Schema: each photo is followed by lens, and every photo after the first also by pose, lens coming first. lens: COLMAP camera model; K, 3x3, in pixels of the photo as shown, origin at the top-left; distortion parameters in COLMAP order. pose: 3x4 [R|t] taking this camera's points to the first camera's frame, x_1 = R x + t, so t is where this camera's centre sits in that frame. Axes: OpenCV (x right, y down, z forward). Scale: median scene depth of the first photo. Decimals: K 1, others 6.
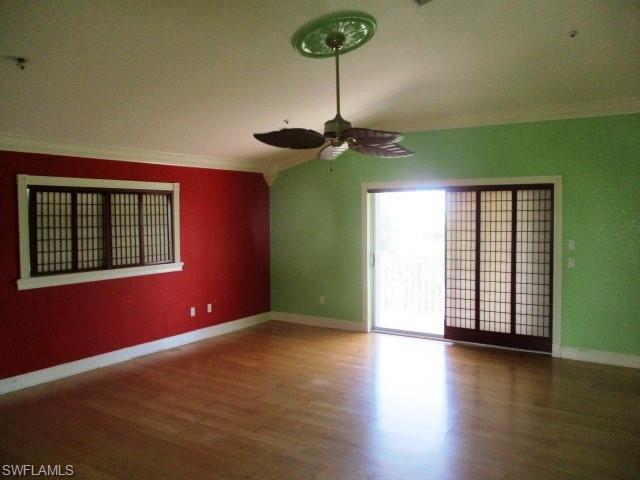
lens RADIAL K [[534.5, 0, 320.0], [0, 534.5, 240.0], [0, 0, 1]] dist [0.003148, 0.001685]
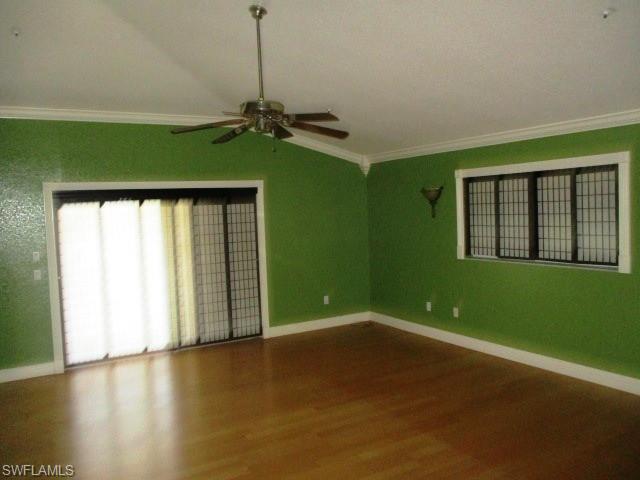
lens RADIAL K [[534.5, 0, 320.0], [0, 534.5, 240.0], [0, 0, 1]] dist [0.003148, 0.001685]
pose [[-0.479703, 0.071336, -0.874526, 0.570137], [-0.004705, 0.996466, 0.083864, -0.056333], [0.877418, 0.044345, -0.477672, 1.121723]]
